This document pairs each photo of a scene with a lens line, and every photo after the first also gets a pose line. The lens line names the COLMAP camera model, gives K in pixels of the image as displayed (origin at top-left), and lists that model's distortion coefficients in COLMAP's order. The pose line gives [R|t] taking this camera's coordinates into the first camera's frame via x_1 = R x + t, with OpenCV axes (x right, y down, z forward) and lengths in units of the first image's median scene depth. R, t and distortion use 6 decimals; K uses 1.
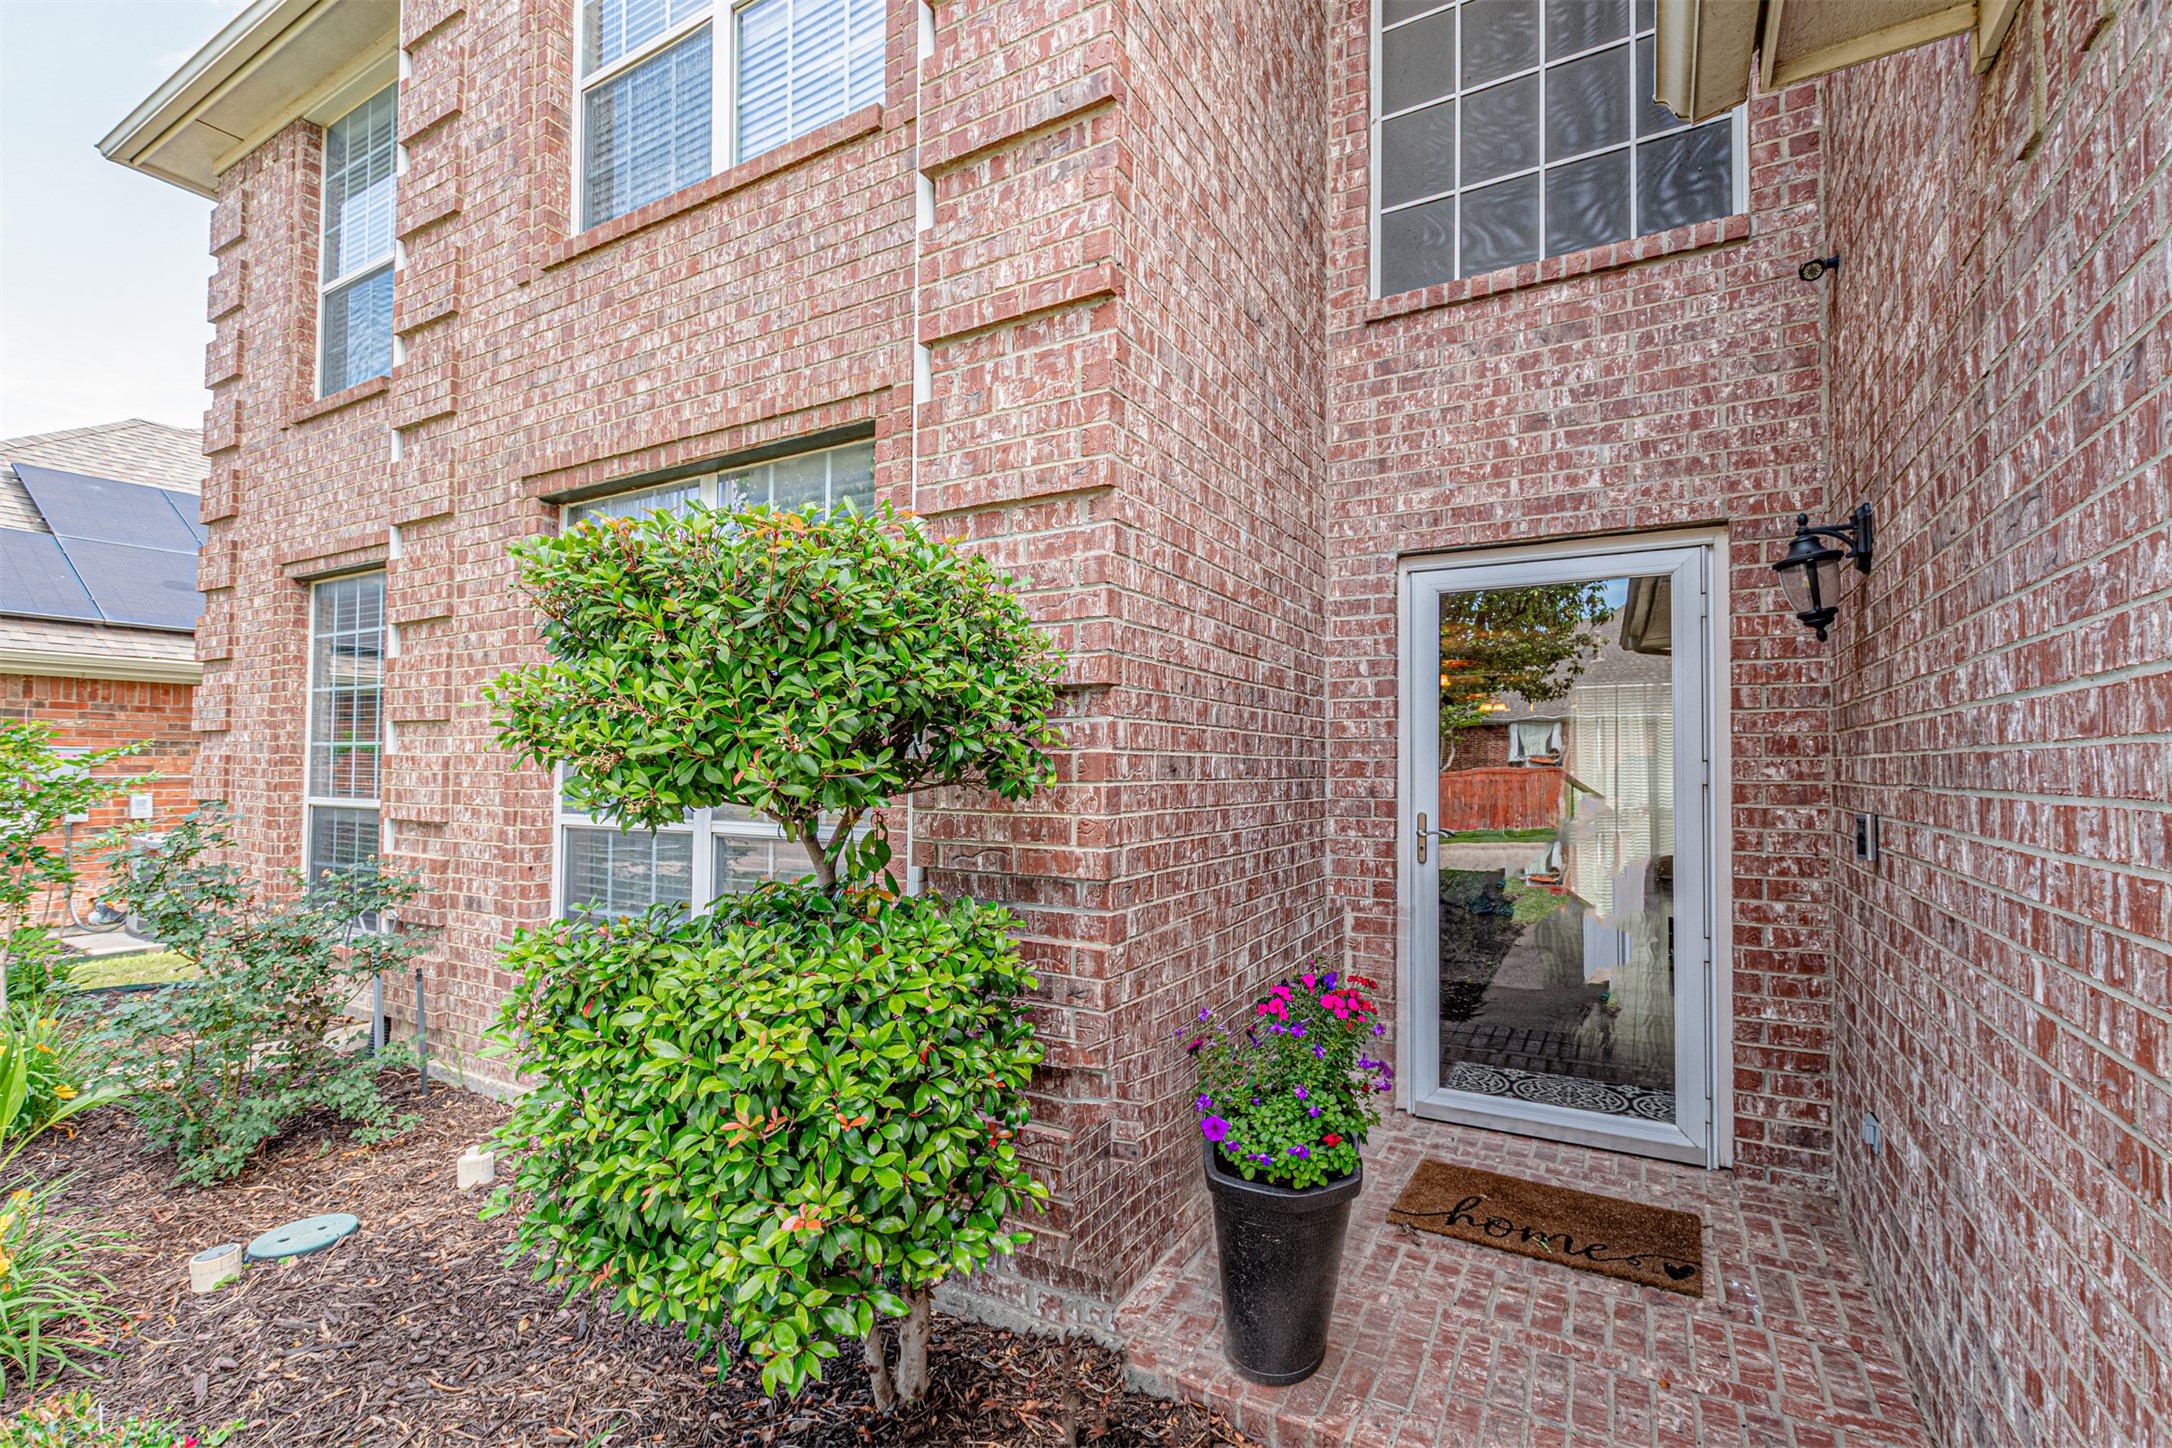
lens RADIAL K [[963.3, 0, 1086.0], [0, 963.3, 724.0], [0, 0, 1]] dist [-0.001584, 0.000159]
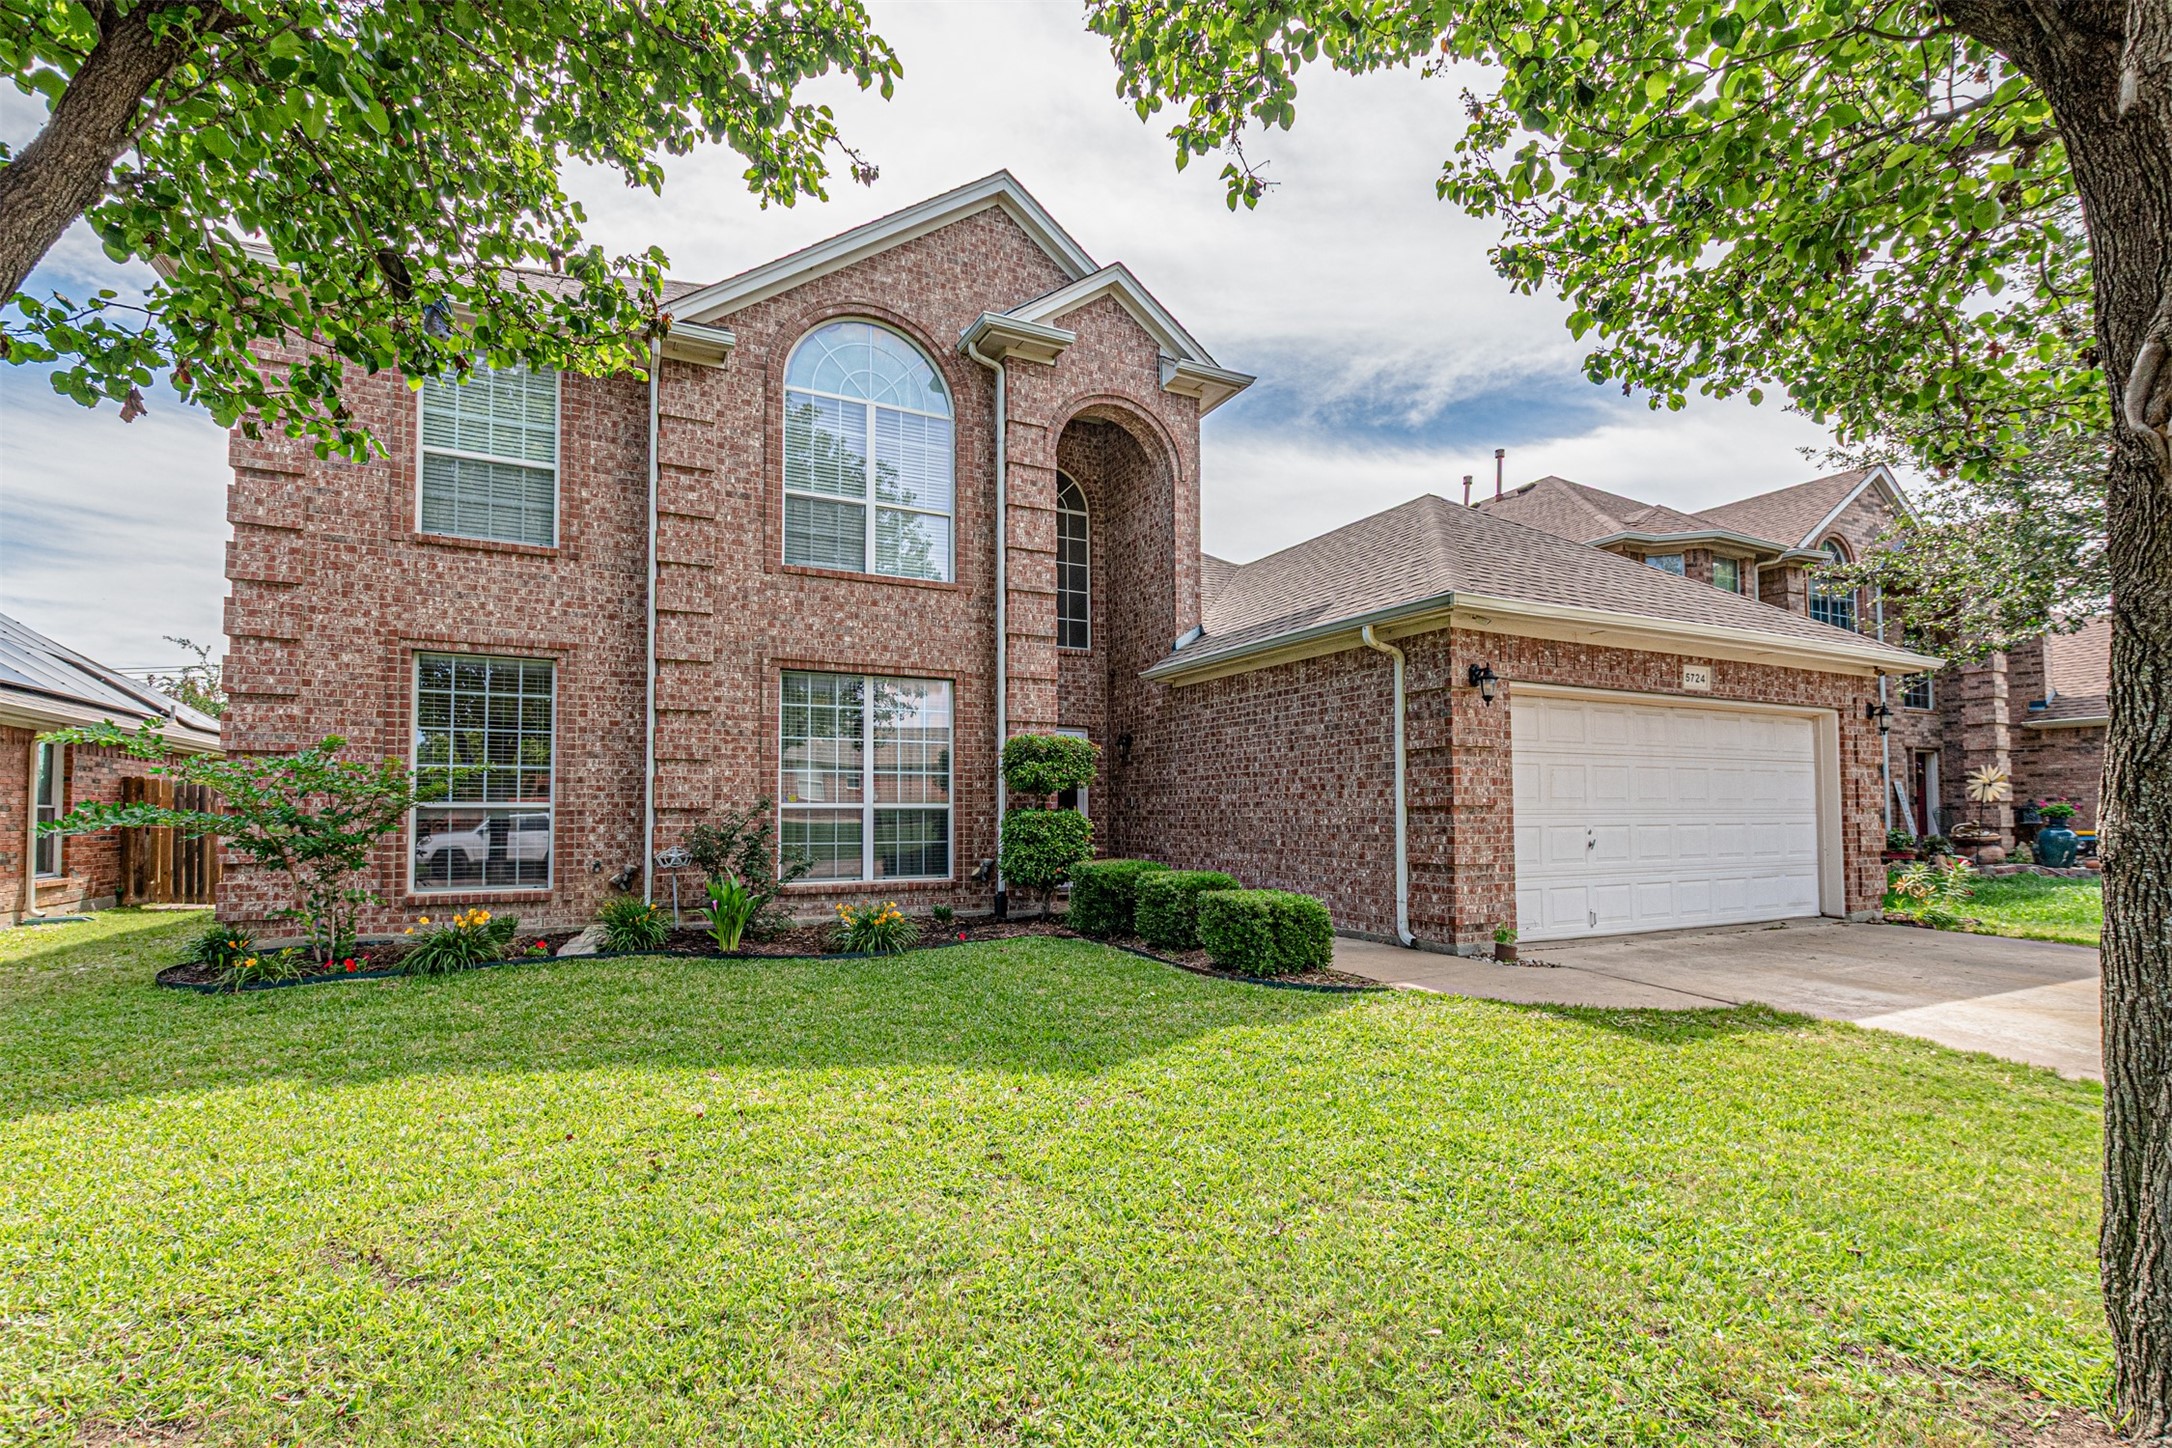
lens RADIAL K [[965.3, 0, 1075.7], [0, 965.3, 778.6], [0, 0, 1]] dist [0.001517, -0.000061]
pose [[0.549196, 0.028072, 0.835222, -2.309561], [-0.035690, 0.999312, -0.010120, 0.034873], [-0.834931, -0.024251, 0.549820, -0.978977]]
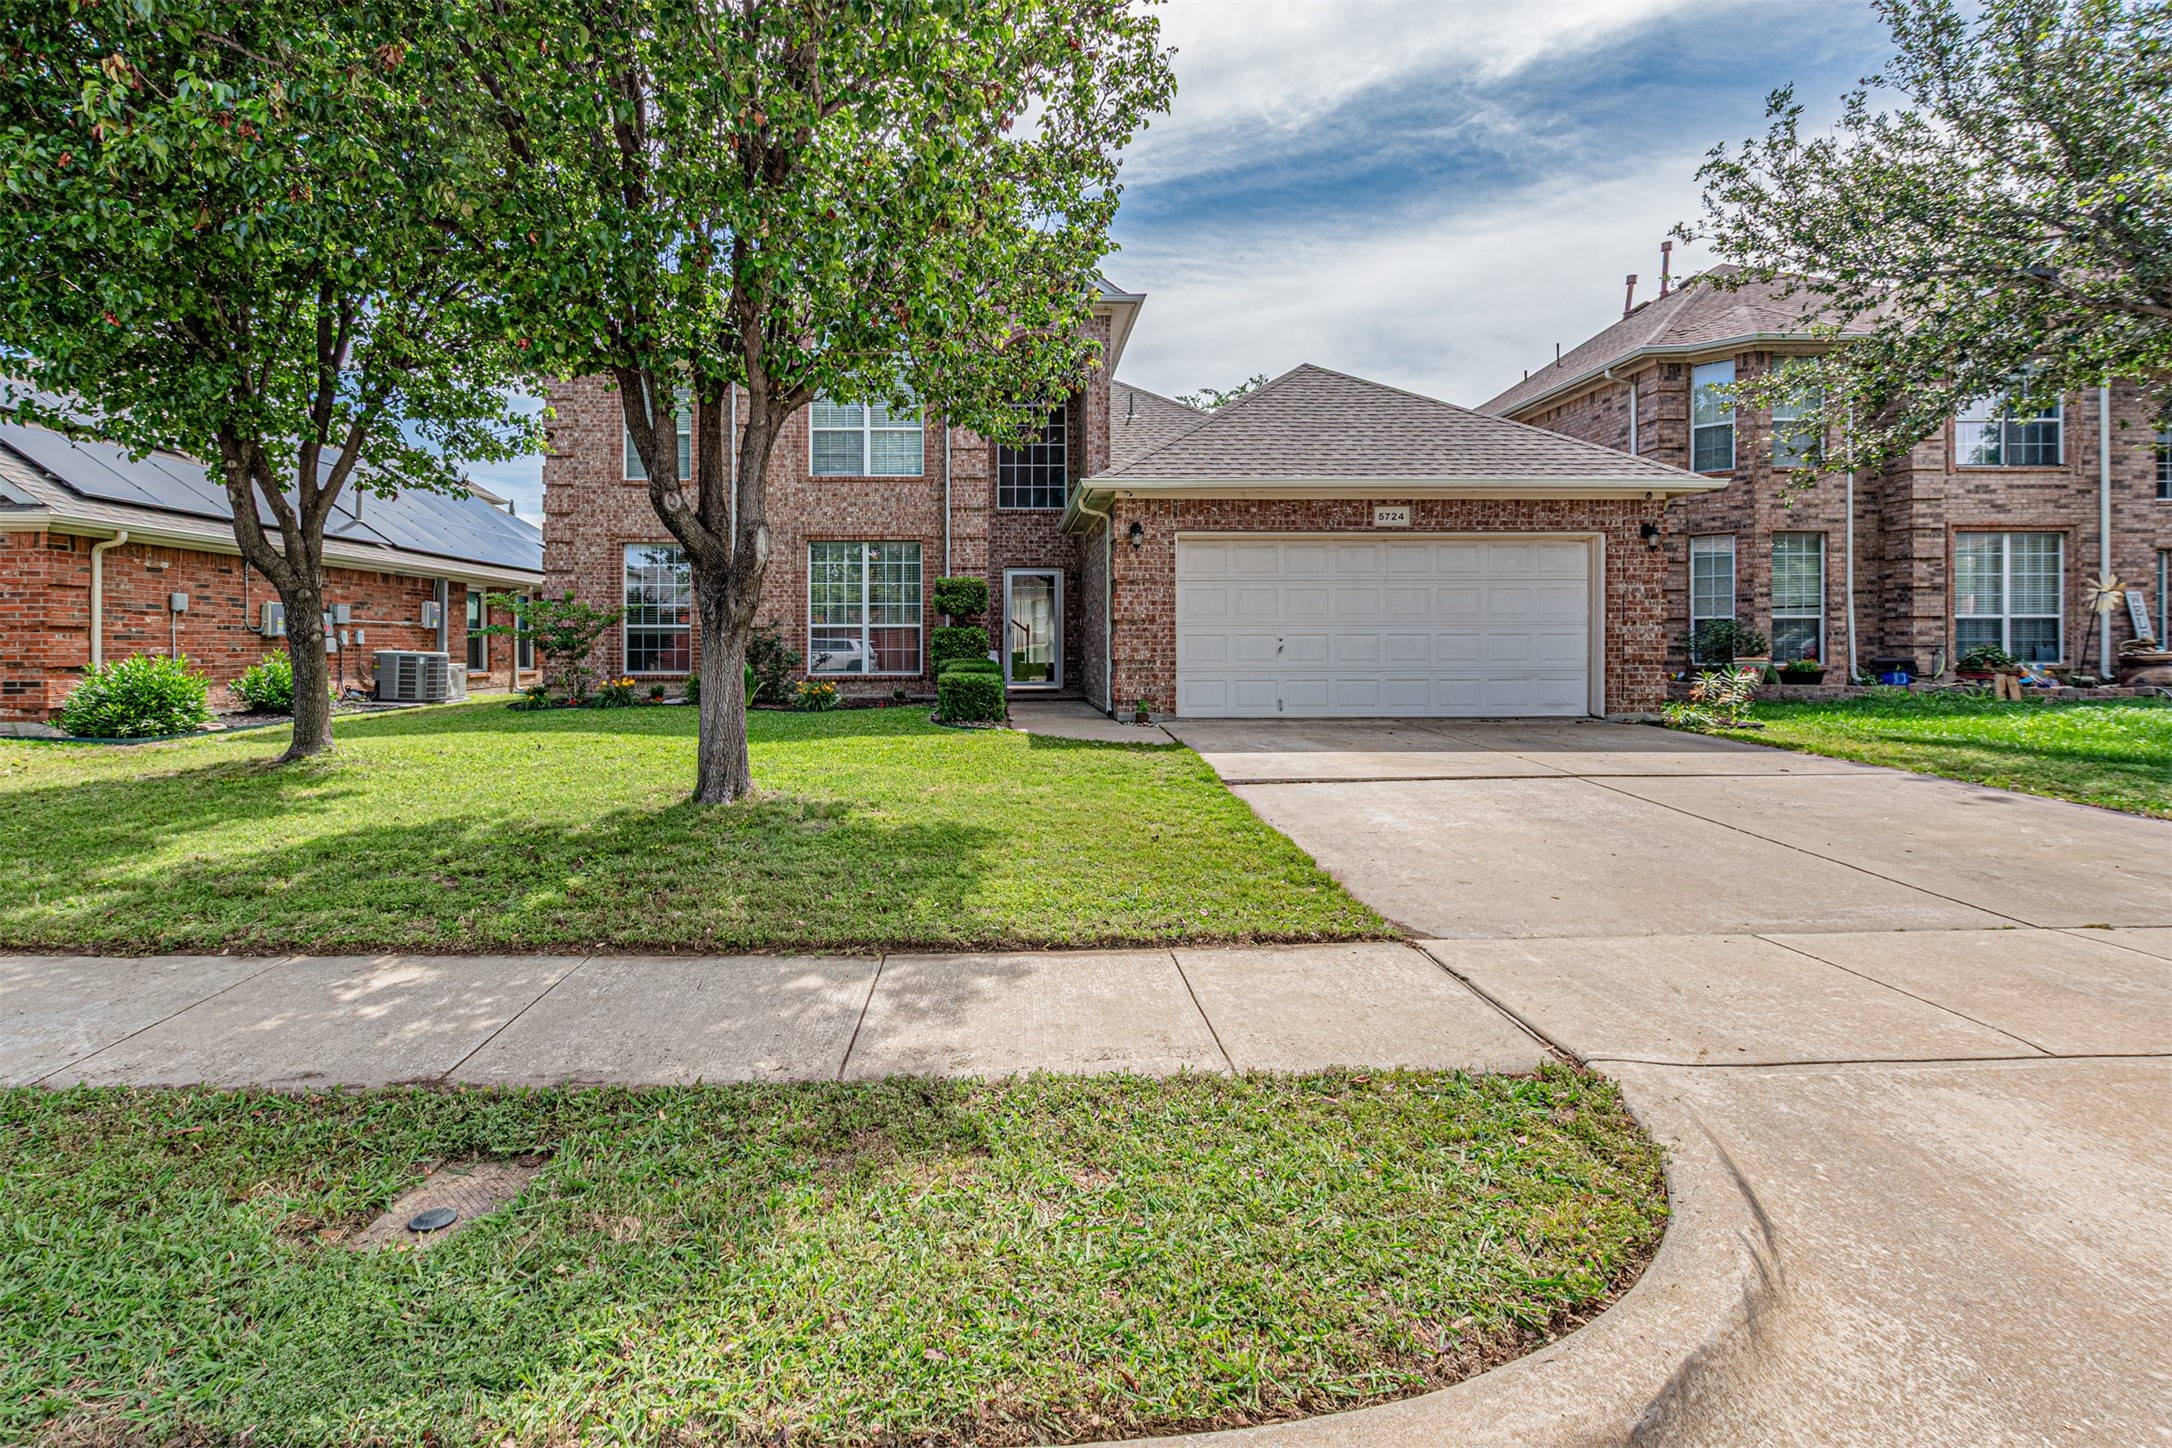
lens RADIAL K [[967.9, 0, 1002.0], [0, 967.9, 650.3], [0, 0, 1]] dist [-0.000316, -0.000059]
pose [[0.856694, -0.005722, 0.515793, -2.042989], [-0.020554, 0.998766, 0.045218, 0.008997], [-0.515415, -0.049340, 0.855519, -2.927665]]
